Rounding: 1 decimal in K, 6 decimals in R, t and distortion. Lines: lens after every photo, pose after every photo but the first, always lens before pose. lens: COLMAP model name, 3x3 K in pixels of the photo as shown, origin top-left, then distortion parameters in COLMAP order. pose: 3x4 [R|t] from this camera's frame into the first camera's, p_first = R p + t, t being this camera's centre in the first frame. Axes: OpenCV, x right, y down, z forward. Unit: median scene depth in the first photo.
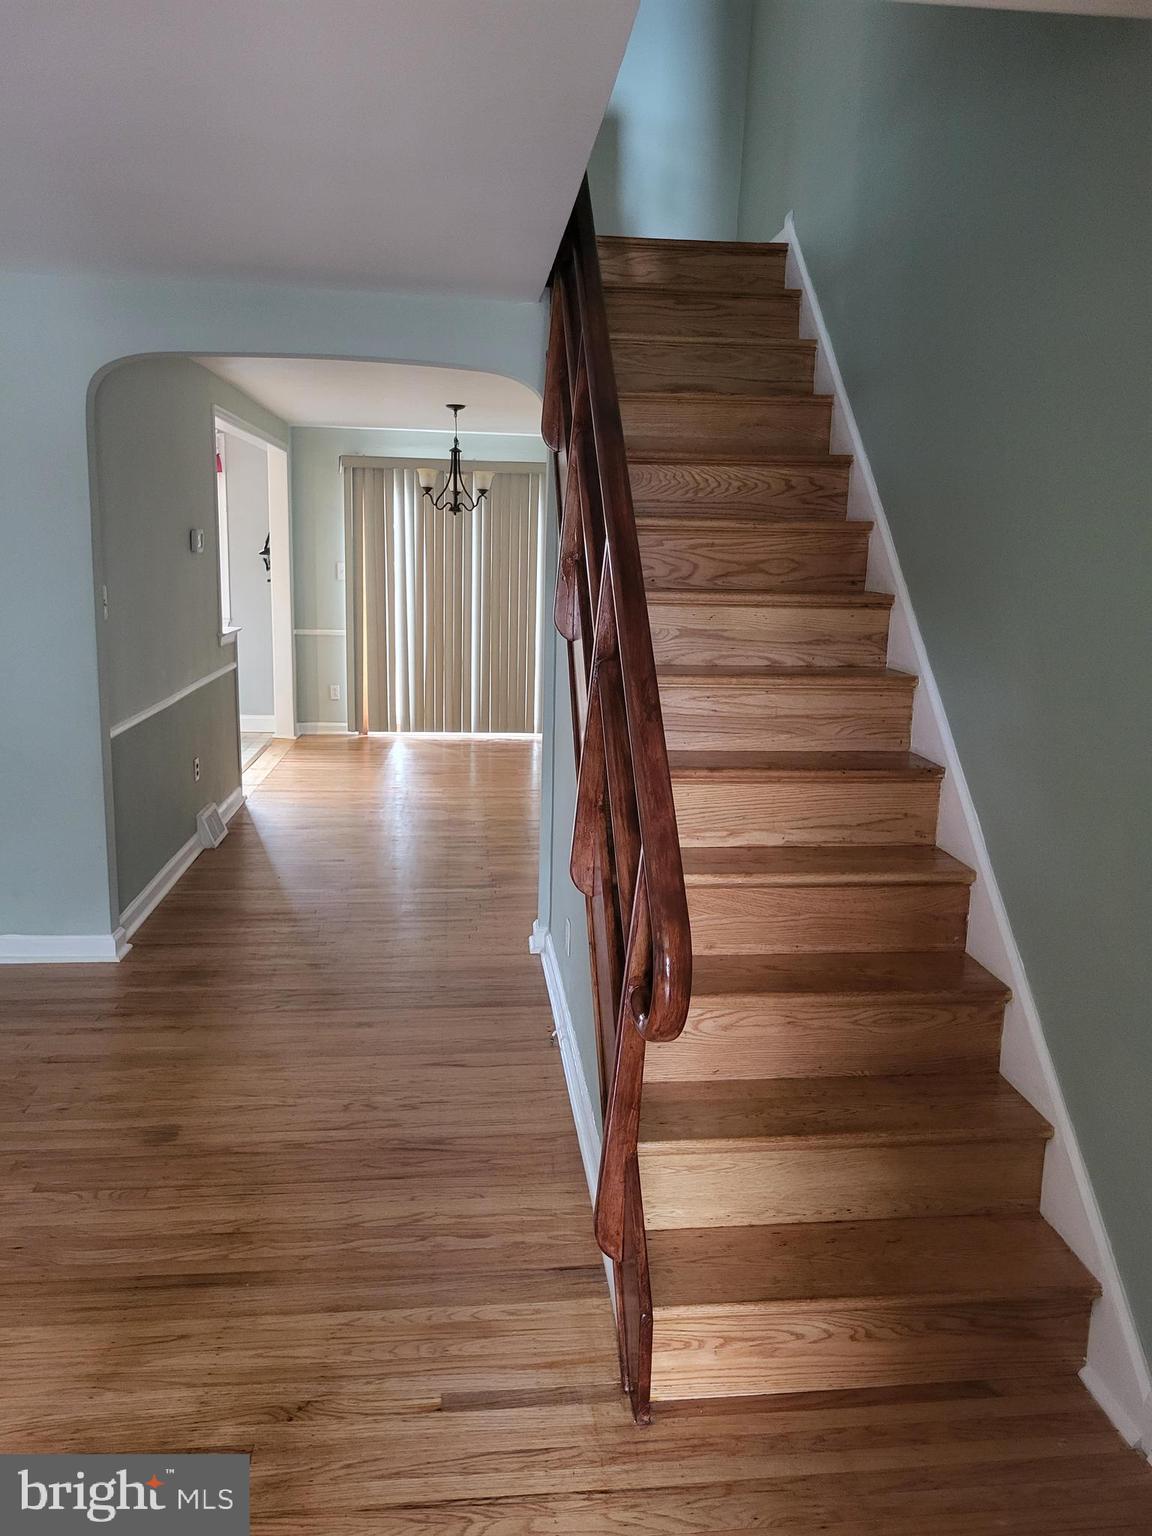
lens RADIAL K [[1179.3, 0, 577.8], [0, 1179.3, 769.2], [0, 0, 1]] dist [0.036989, -0.001812]
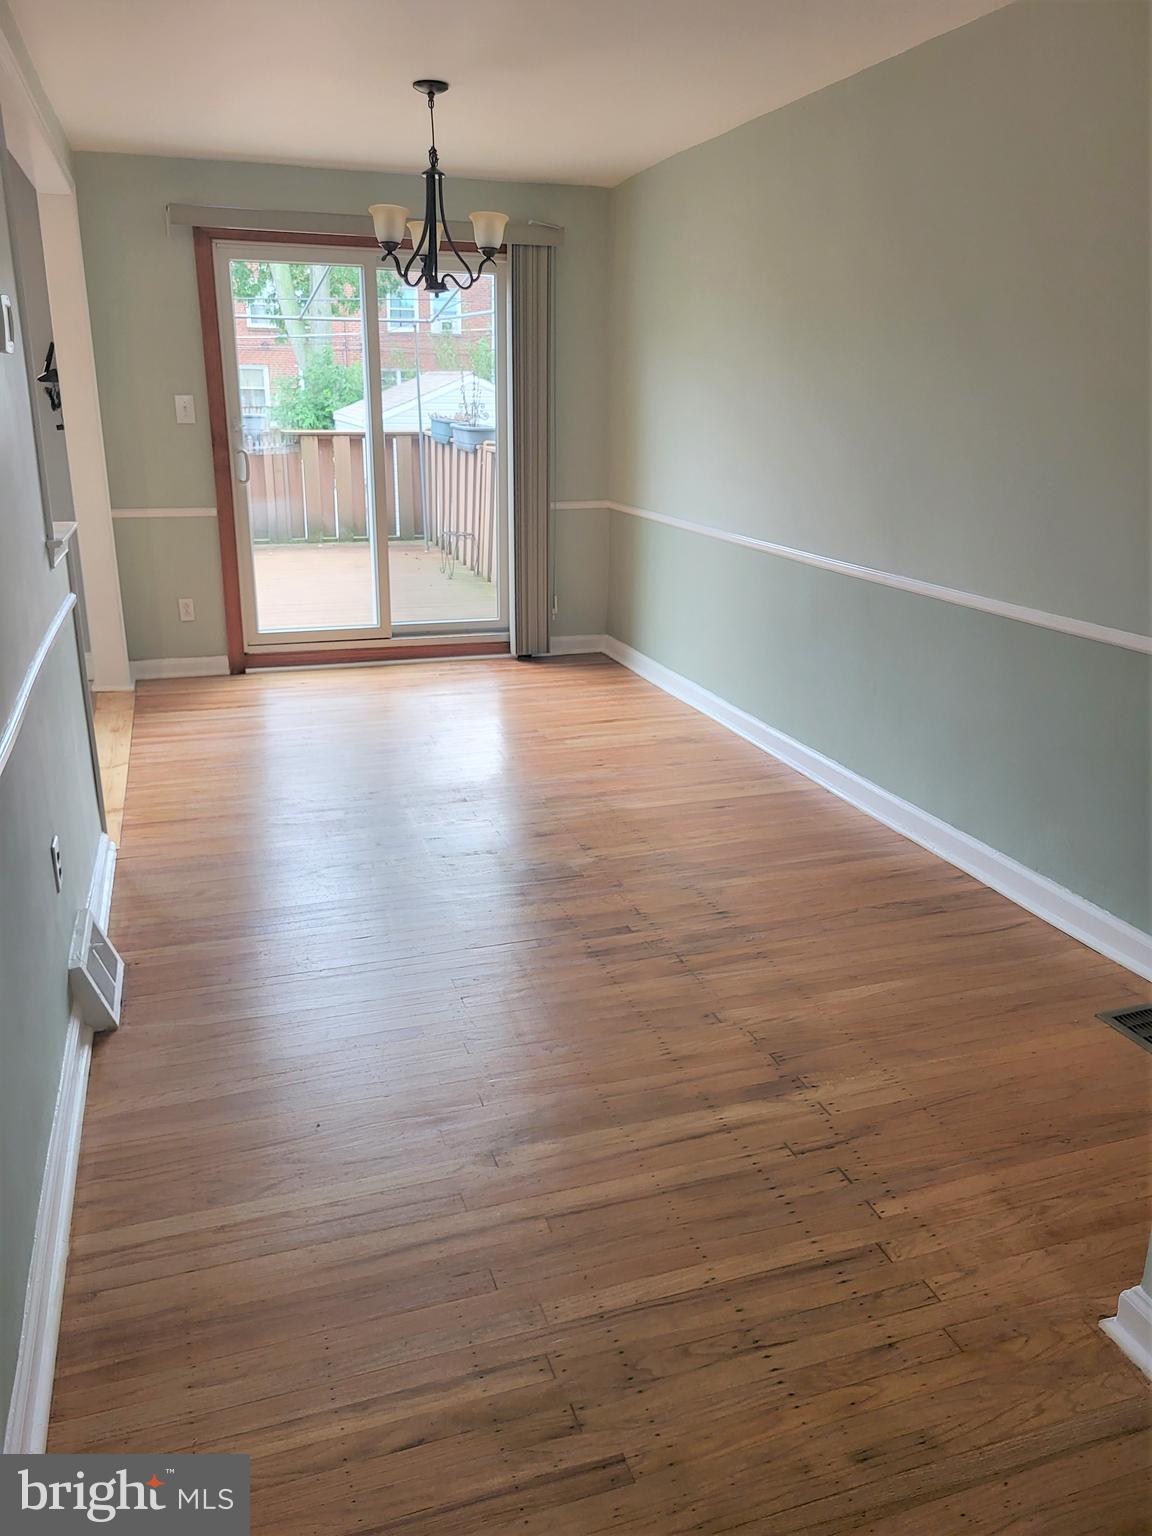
lens RADIAL K [[1179.3, 0, 575.7], [0, 1179.3, 769.4], [0, 0, 1]] dist [0.036989, -0.001812]
pose [[0.975990, -0.076093, 0.204092, -0.175951], [0.051348, 0.990964, 0.123913, -0.061303], [-0.211677, -0.110458, 0.971078, 0.425898]]
